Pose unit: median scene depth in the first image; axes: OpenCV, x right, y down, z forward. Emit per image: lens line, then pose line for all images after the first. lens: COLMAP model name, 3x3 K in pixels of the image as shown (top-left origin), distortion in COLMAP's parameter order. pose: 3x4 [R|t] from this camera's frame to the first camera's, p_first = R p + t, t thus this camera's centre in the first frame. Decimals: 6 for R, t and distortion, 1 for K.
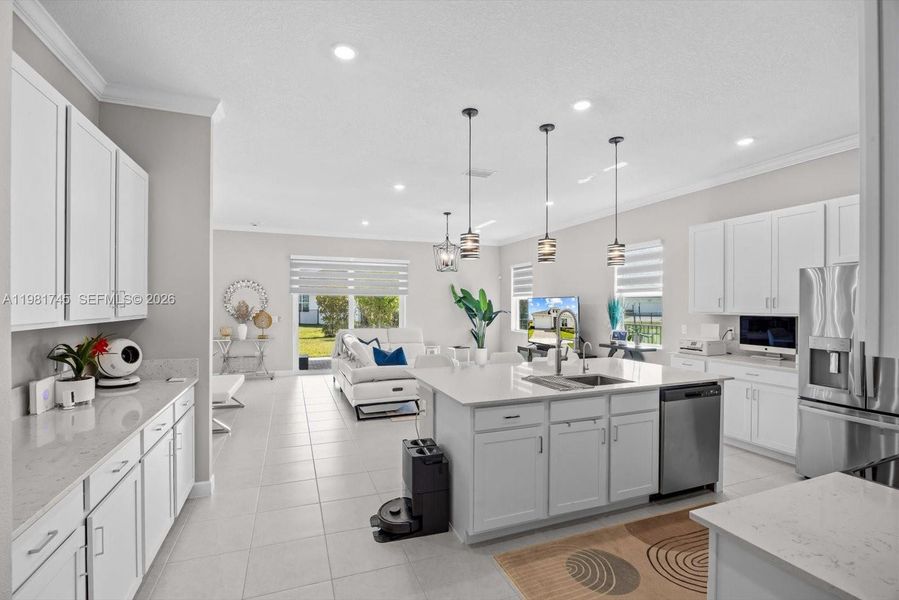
lens RADIAL K [[404.2, 0, 448.3], [0, 404.2, 304.4], [0, 0, 1]] dist [-0.004852, -0.002273]
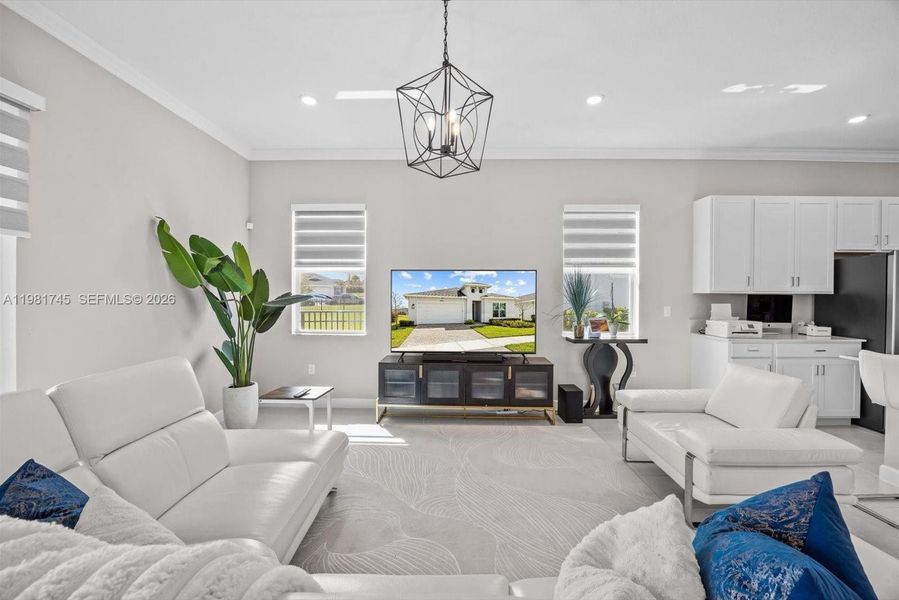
lens RADIAL K [[404.2, 0, 441.9], [0, 404.2, 278.7], [0, 0, 1]] dist [-0.004852, -0.002273]
pose [[0.362673, 0.024888, 0.931584, -0.467685], [-0.007212, 0.999688, -0.023900, 0.018541], [-0.931888, 0.001949, 0.362740, 1.323440]]
